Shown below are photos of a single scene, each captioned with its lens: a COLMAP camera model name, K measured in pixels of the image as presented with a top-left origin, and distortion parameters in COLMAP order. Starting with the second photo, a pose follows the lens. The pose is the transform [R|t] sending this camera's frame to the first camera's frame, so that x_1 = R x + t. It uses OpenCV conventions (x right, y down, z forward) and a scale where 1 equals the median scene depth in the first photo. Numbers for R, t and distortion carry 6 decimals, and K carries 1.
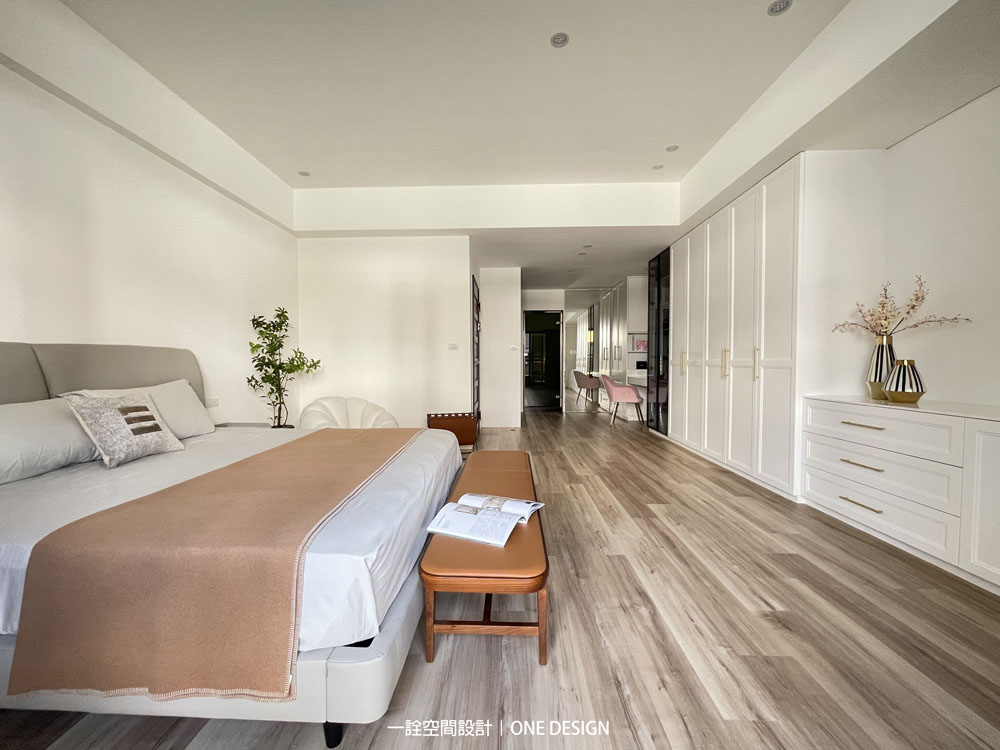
lens RADIAL K [[406.9, 0, 494.8], [0, 406.9, 374.0], [0, 0, 1]] dist [-0.000223, -0.000234]
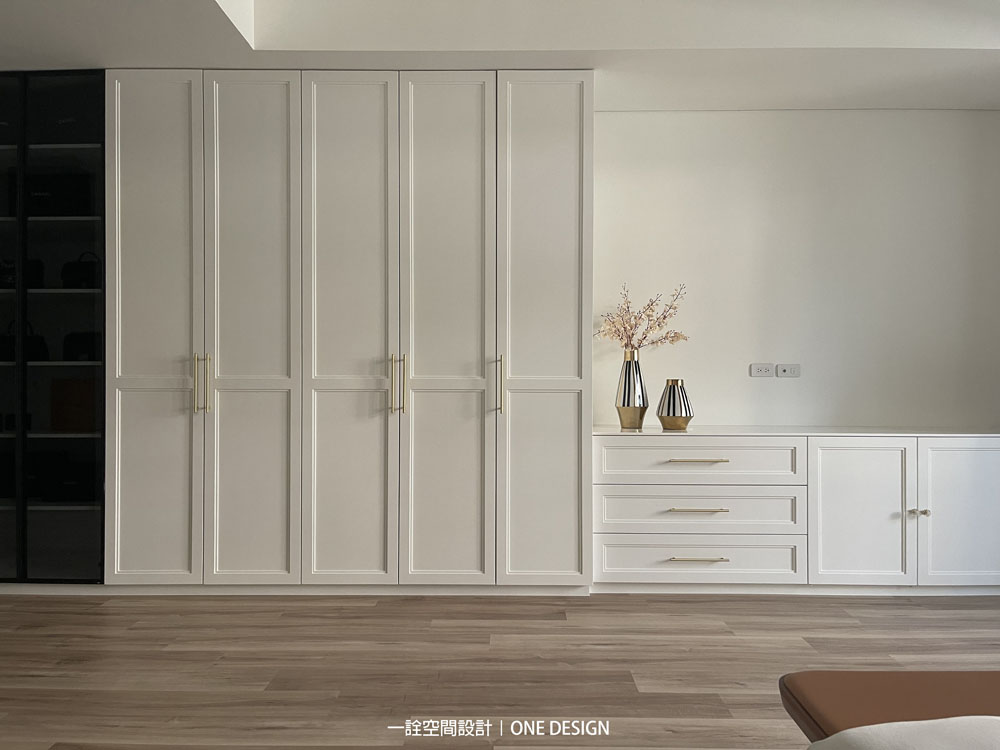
lens RADIAL K [[752.2, 0, 500.0], [0, 752.2, 375.0], [0, 0, 1]] dist [0.066447, -0.098634]
pose [[-0.026900, 0.008299, 0.999604, -0.336140], [0.026316, 0.999625, -0.007591, -0.024785], [-0.999292, 0.026102, -0.027108, 0.814677]]
